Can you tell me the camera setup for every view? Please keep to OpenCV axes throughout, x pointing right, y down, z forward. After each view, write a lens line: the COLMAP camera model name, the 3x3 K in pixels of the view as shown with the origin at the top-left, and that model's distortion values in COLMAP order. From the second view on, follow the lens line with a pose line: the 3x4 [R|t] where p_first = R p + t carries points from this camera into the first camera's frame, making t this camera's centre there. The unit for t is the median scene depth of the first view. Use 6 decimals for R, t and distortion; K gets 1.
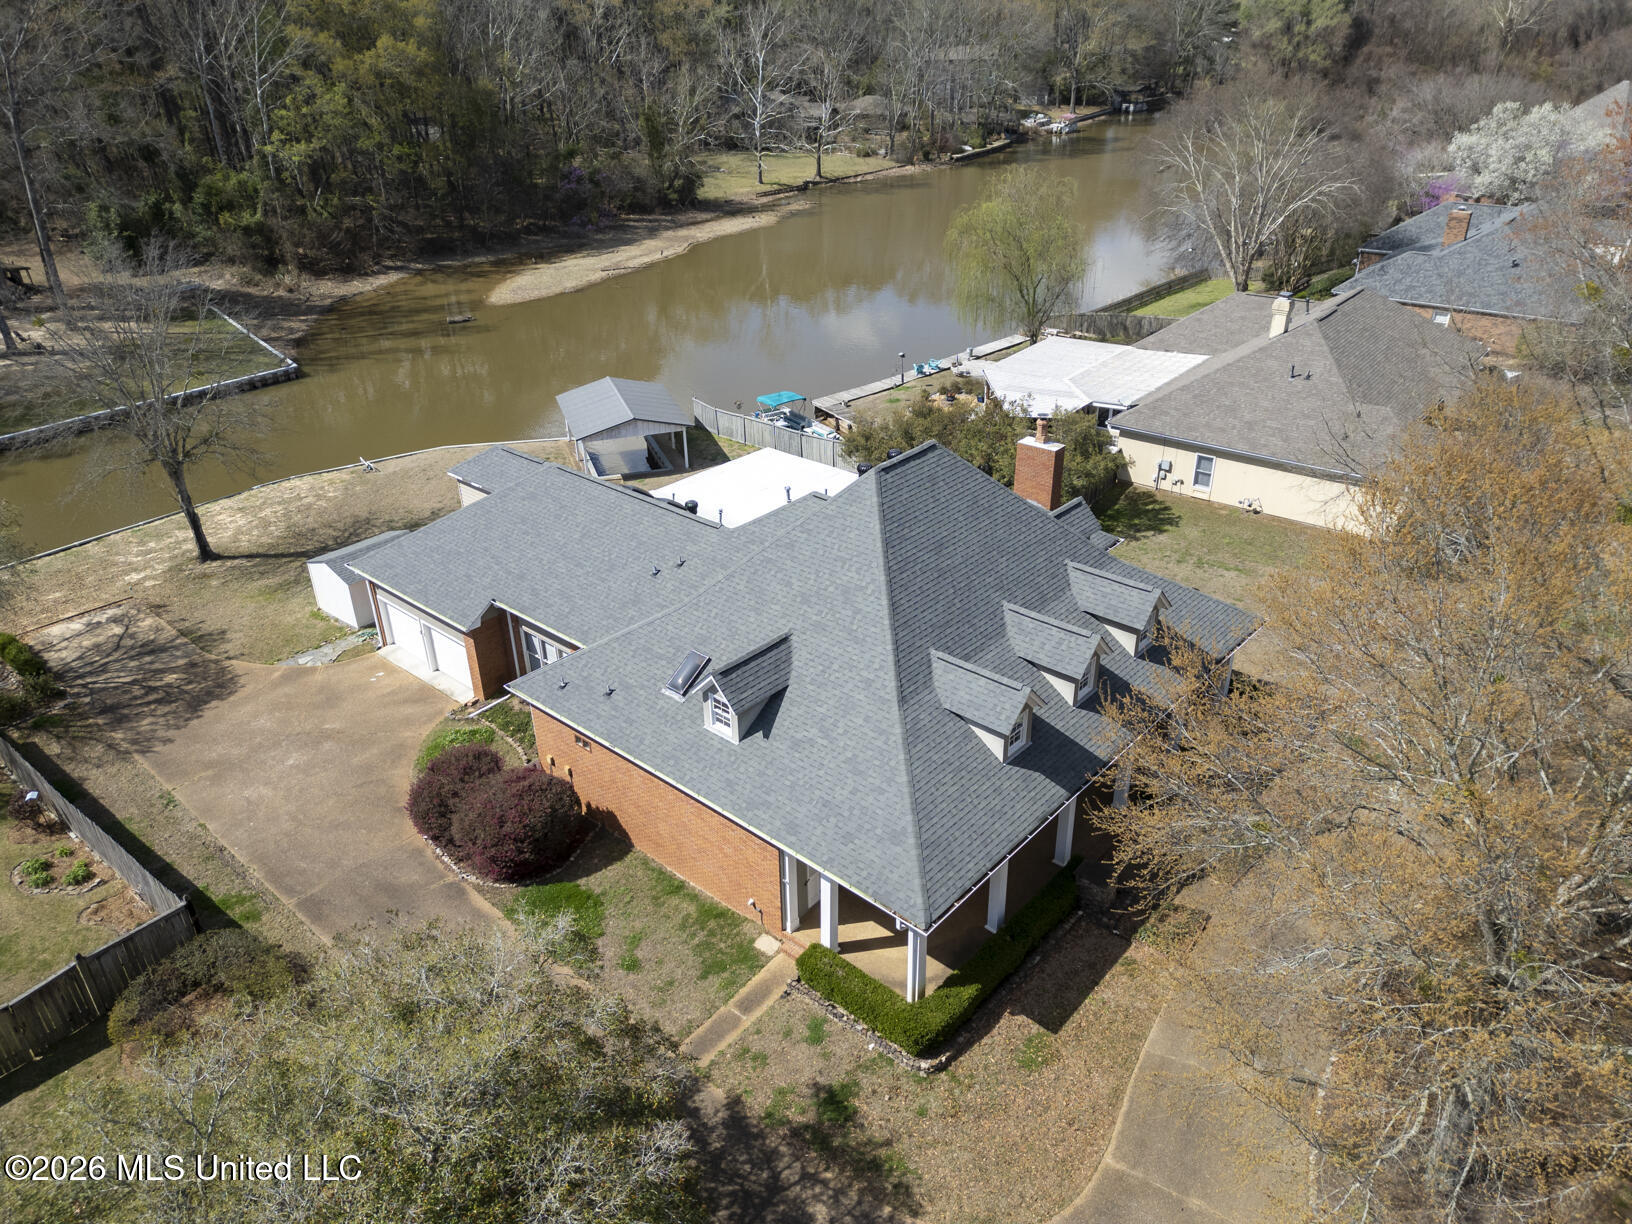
lens RADIAL K [[1147.7, 0, 816.9], [0, 1147.7, 610.5], [0, 0, 1]] dist [0.060182, -0.050930]
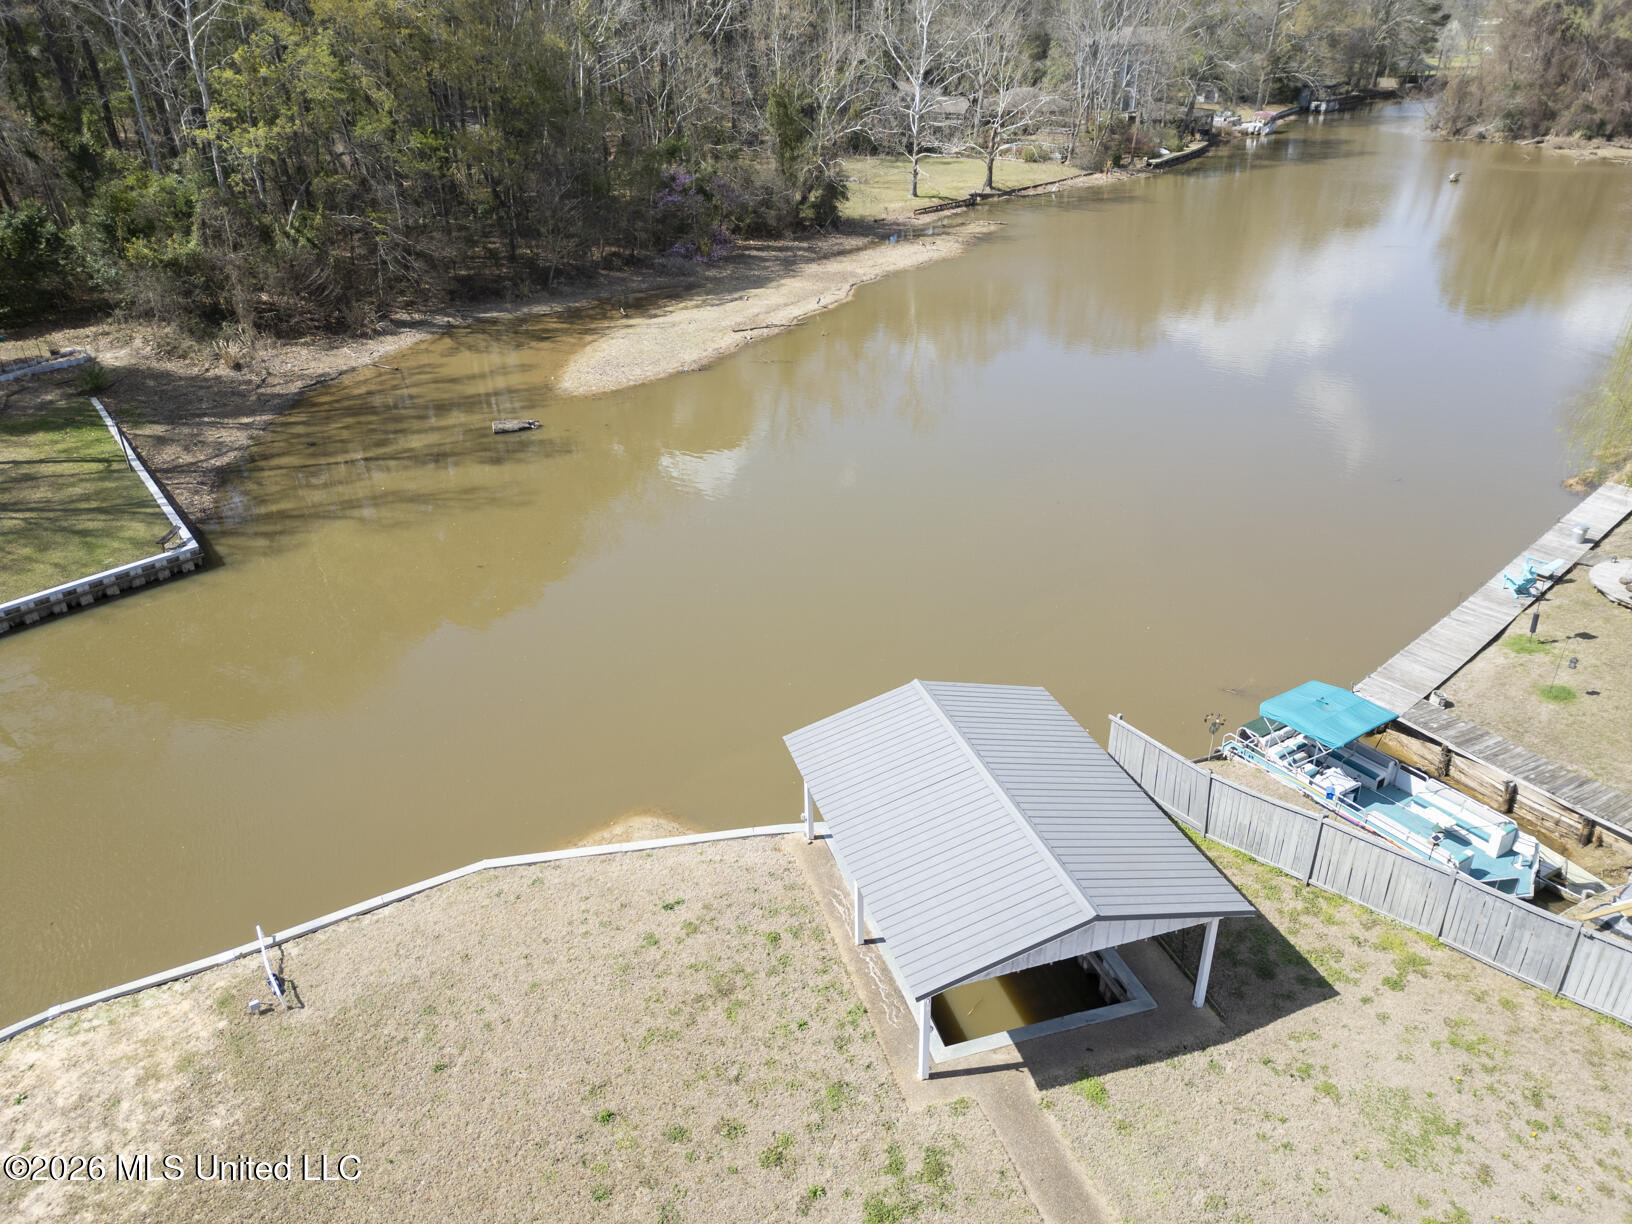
lens RADIAL K [[1147.7, 0, 811.0], [0, 1147.7, 609.4], [0, 0, 1]] dist [0.060182, -0.050930]
pose [[0.999519, 0.012112, -0.028565, -0.130197], [-0.012553, 0.999804, -0.015304, -0.139167], [0.028374, 0.015655, 0.999475, 0.392567]]
